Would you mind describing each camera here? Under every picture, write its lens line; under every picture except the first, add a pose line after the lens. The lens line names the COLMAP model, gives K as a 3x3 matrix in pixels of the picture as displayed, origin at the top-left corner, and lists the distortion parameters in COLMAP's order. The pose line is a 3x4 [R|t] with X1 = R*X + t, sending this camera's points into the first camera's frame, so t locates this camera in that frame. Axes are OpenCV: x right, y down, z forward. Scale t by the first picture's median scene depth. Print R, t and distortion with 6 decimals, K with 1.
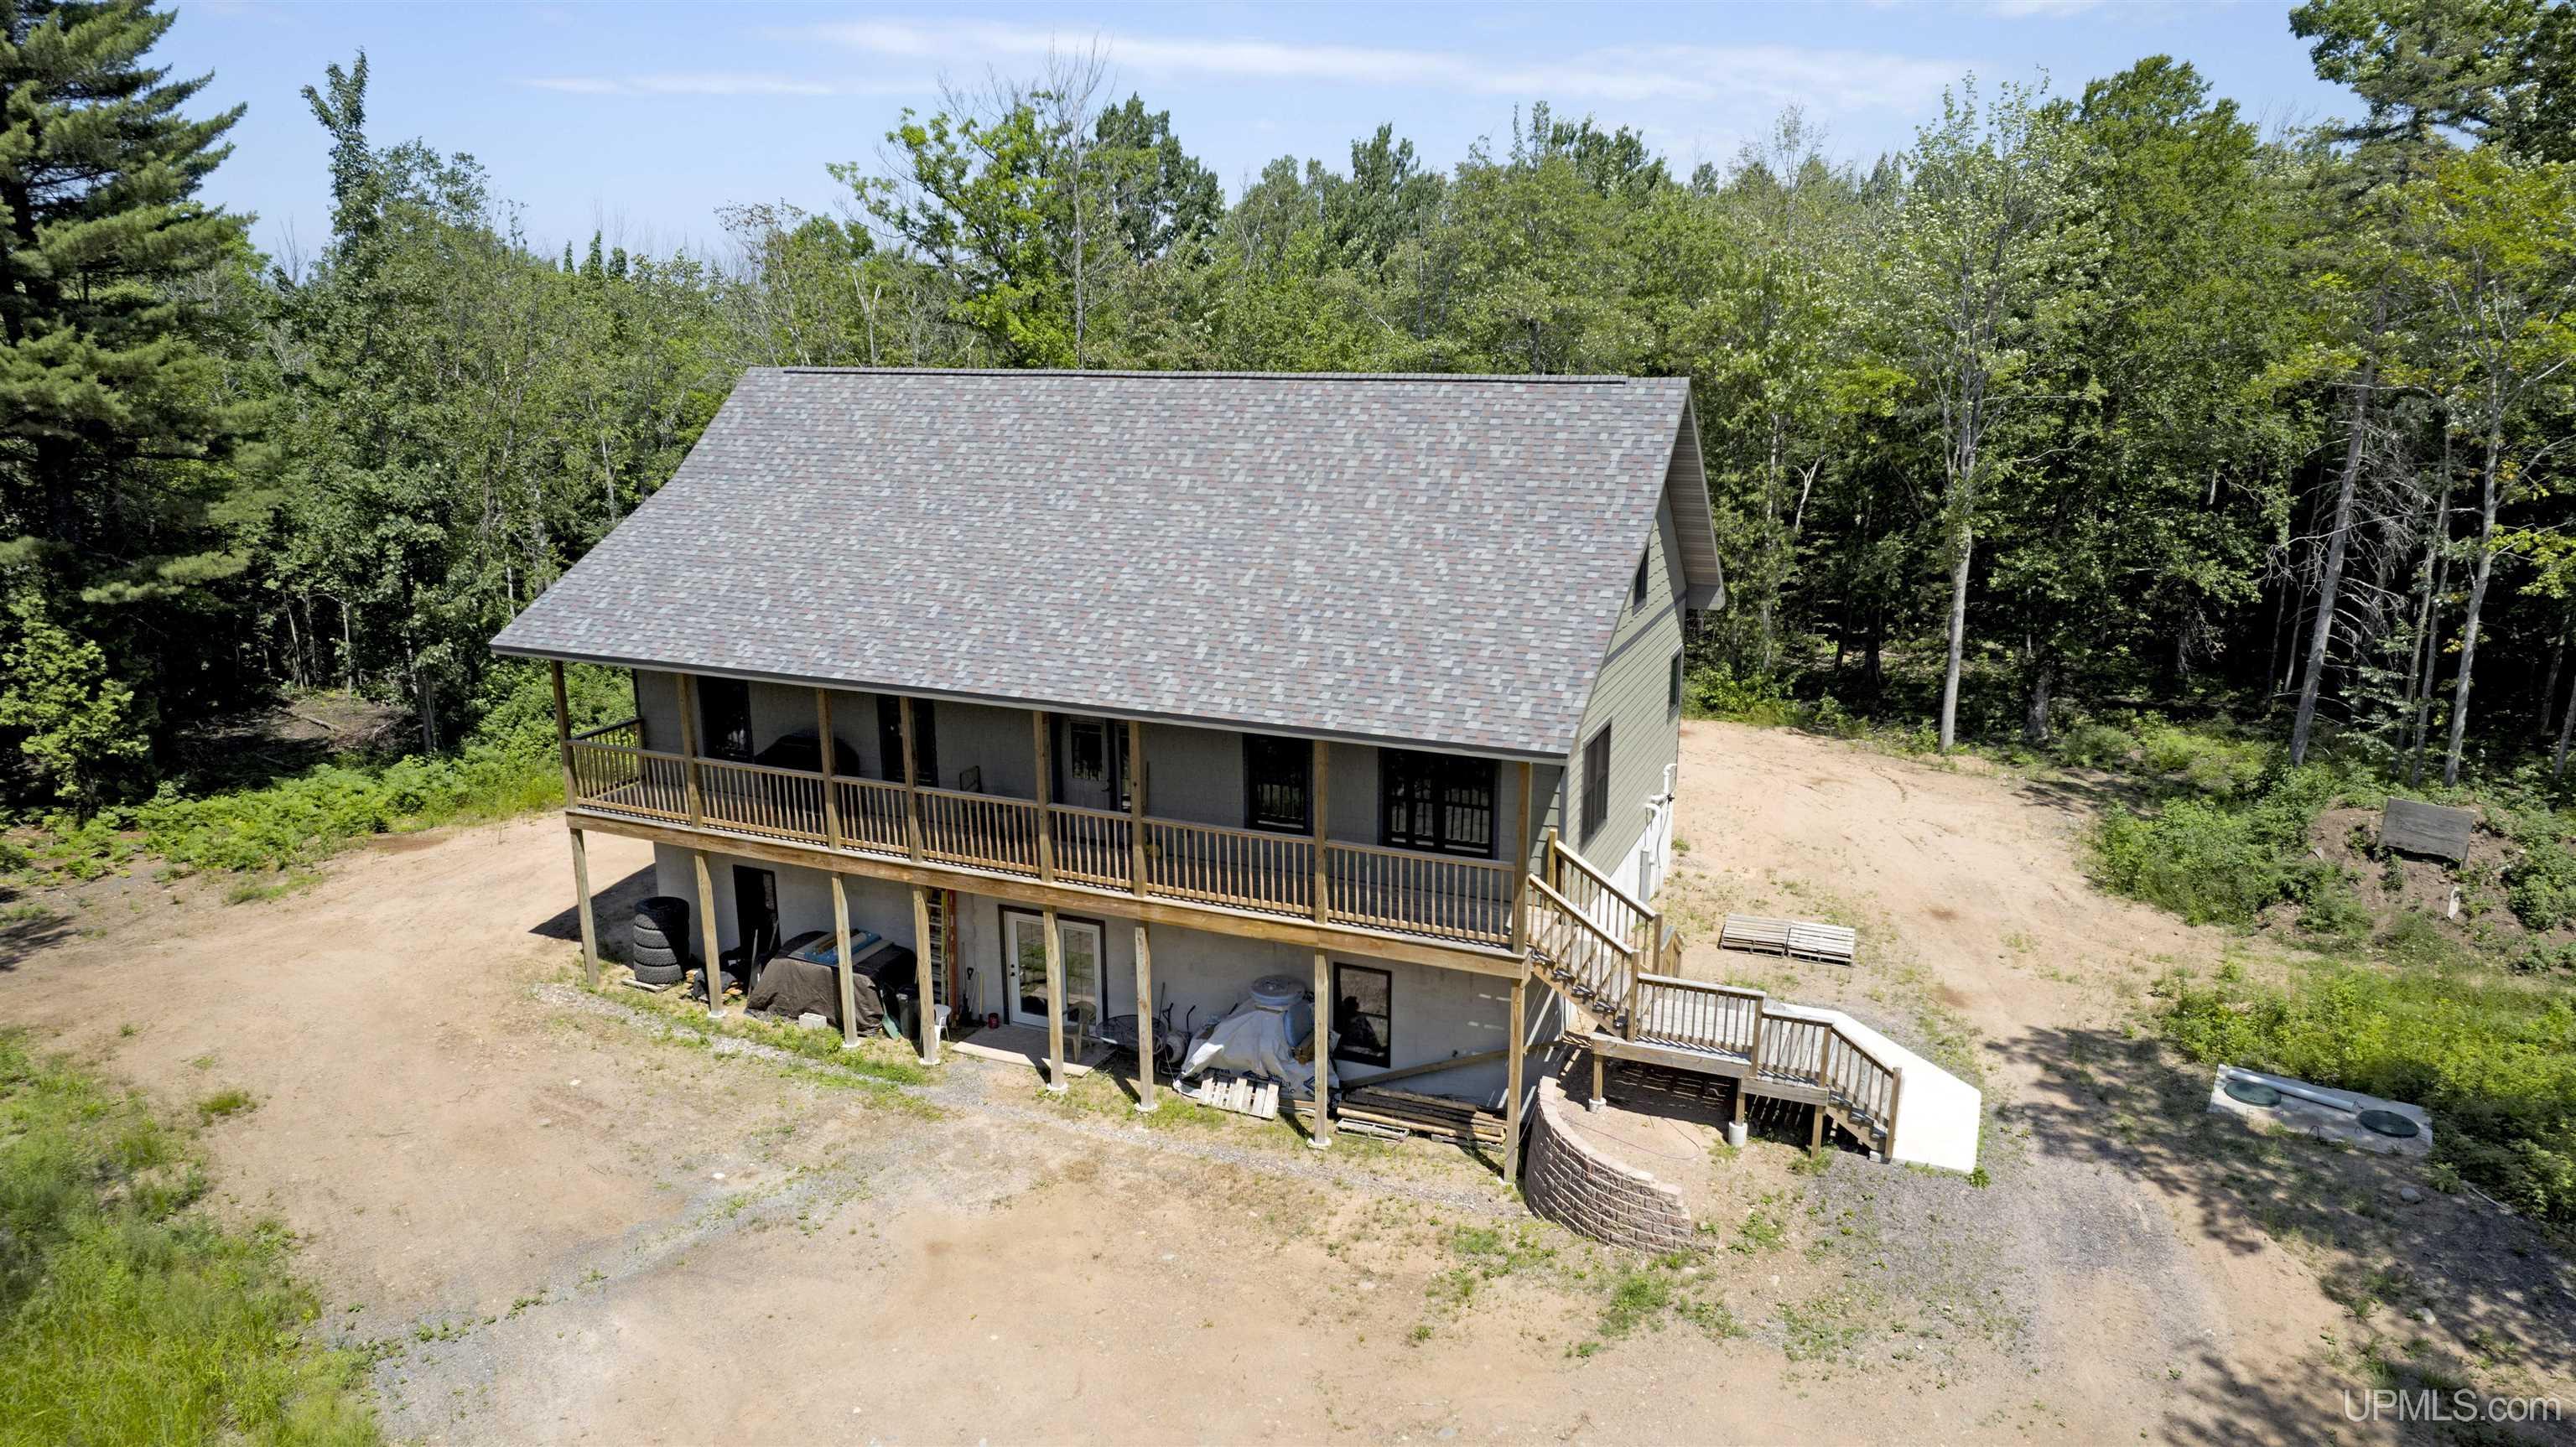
lens RADIAL K [[1660.1, 0, 1290.7], [0, 1660.1, 751.8], [0, 0, 1]] dist [-0.091337, 0.084953]
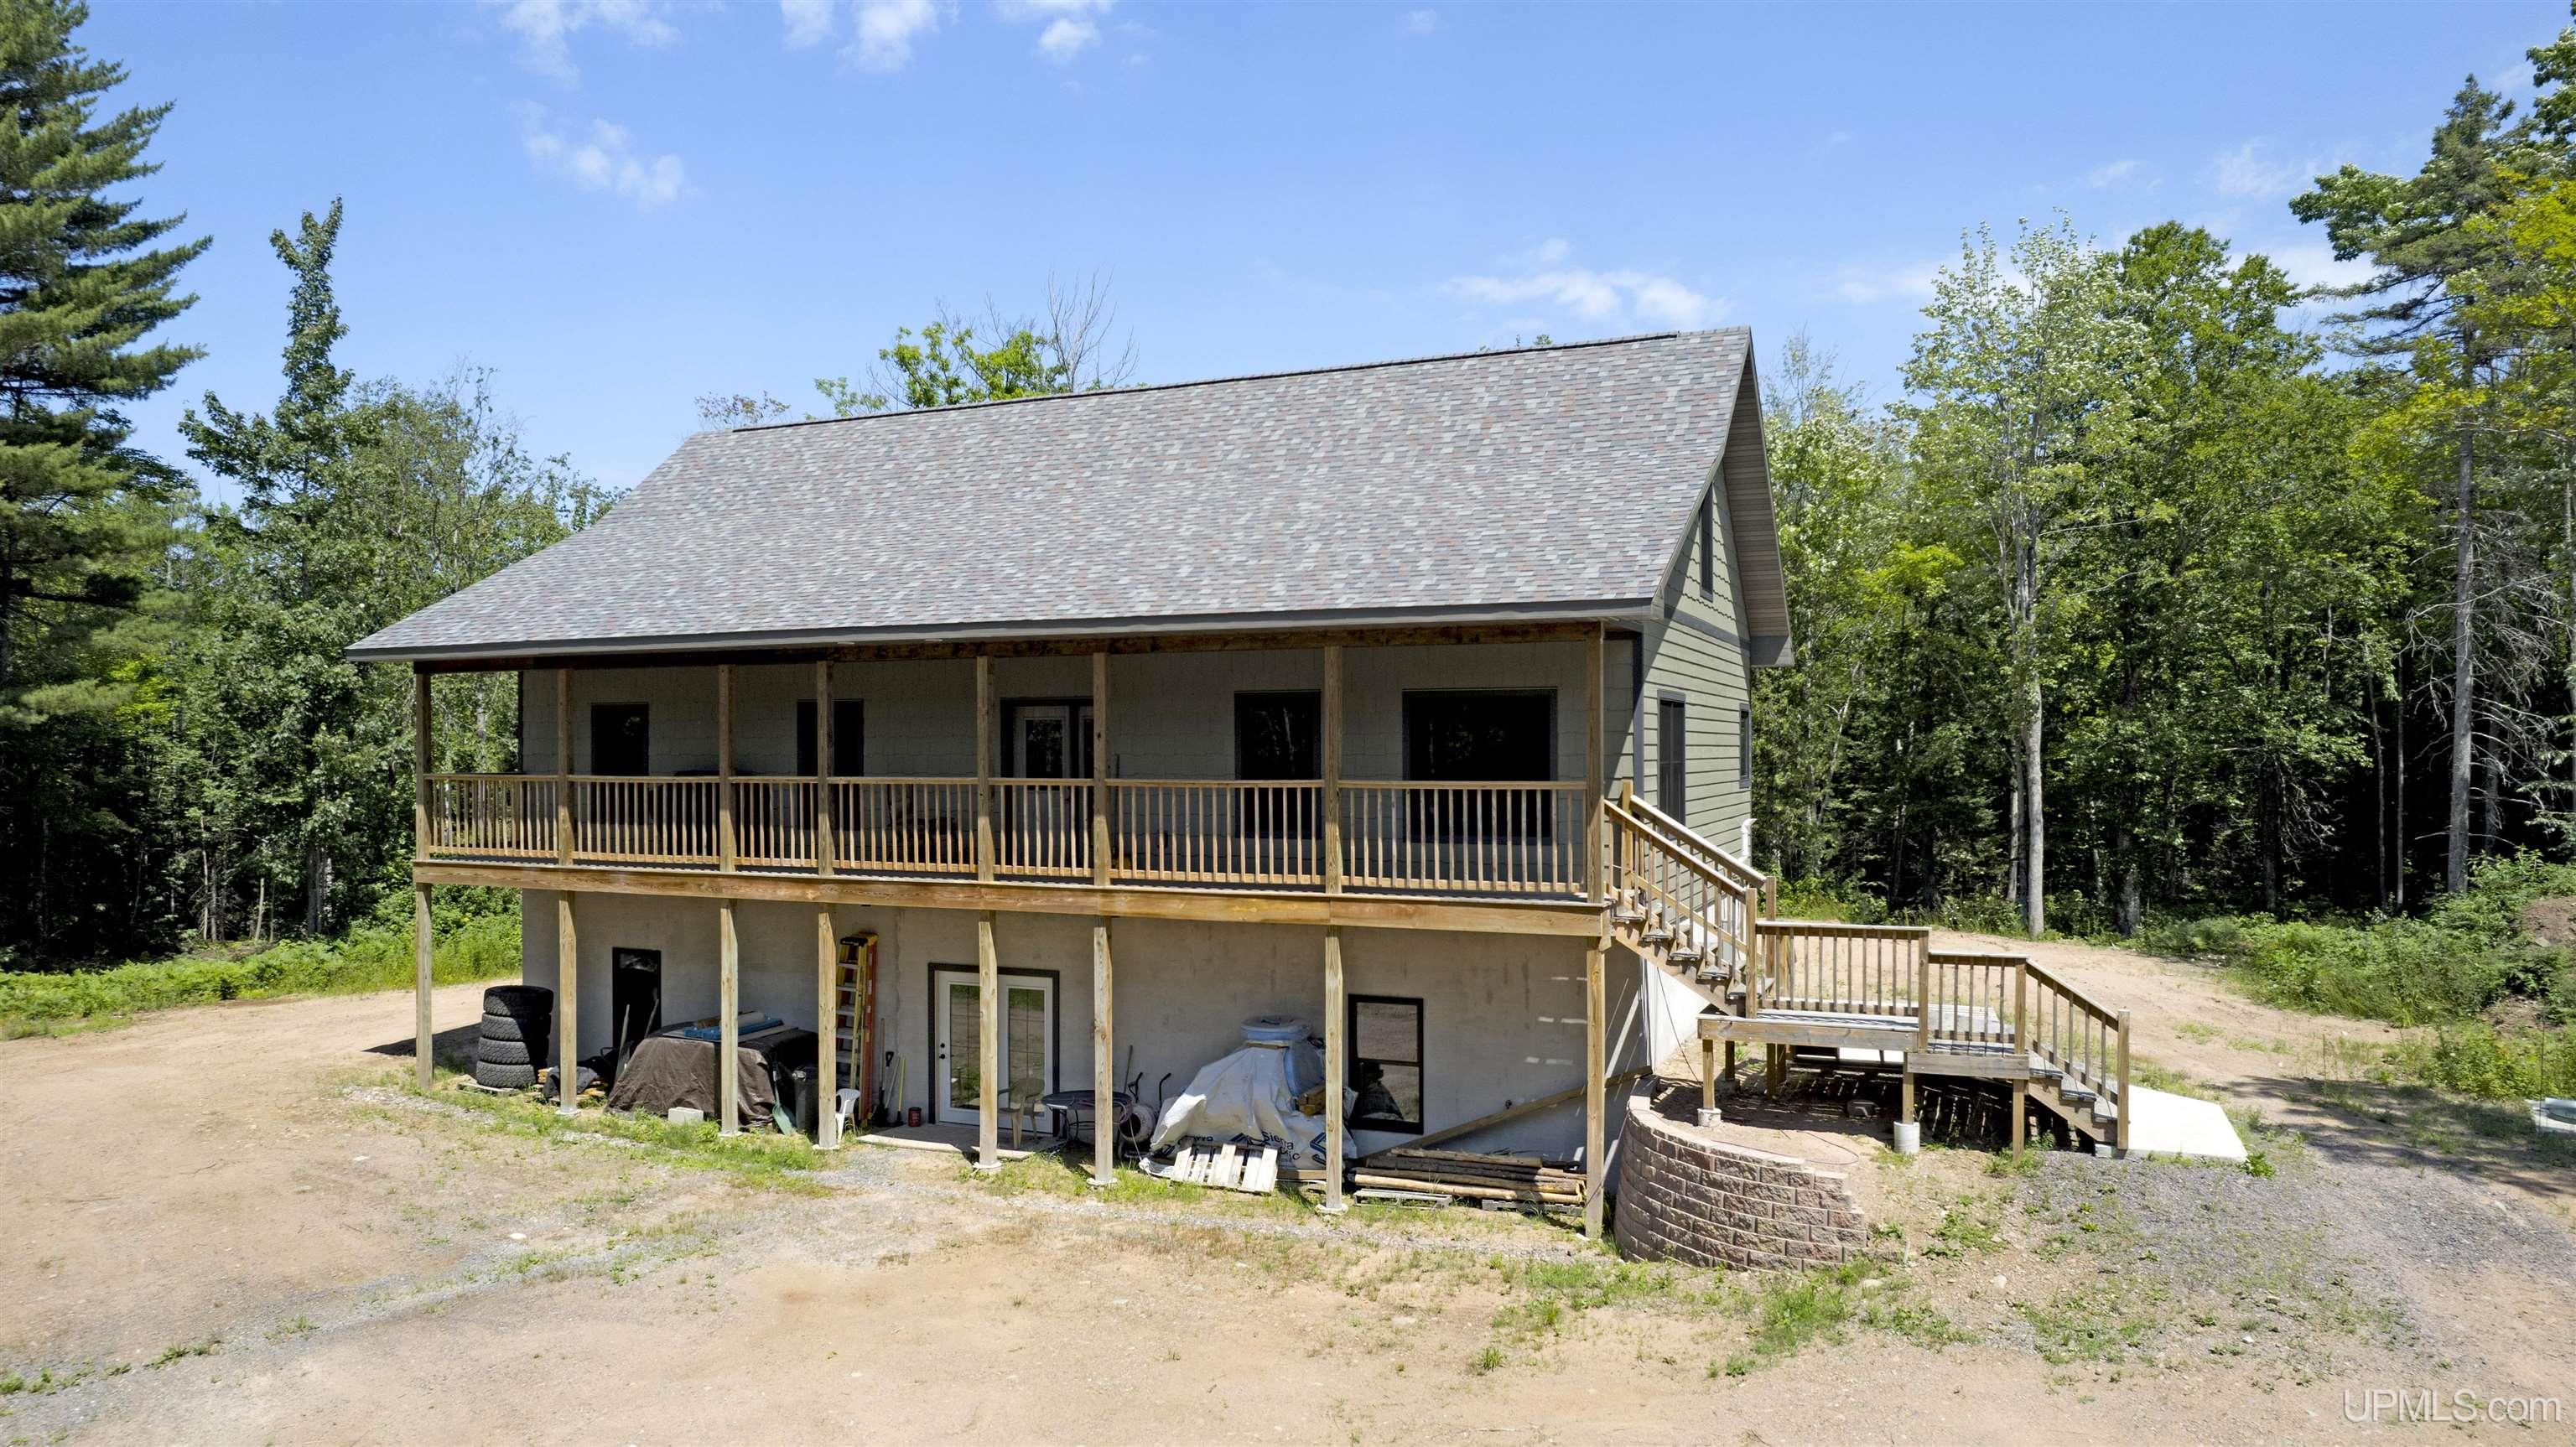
lens RADIAL K [[1660.1, 0, 1290.7], [0, 1660.1, 751.8], [0, 0, 1]] dist [-0.091337, 0.084953]
pose [[0.999997, 0.001967, 0.001078, -0.002325], [-0.001618, 0.965517, -0.260333, 0.223992], [-0.001553, 0.260331, 0.965518, 0.221857]]
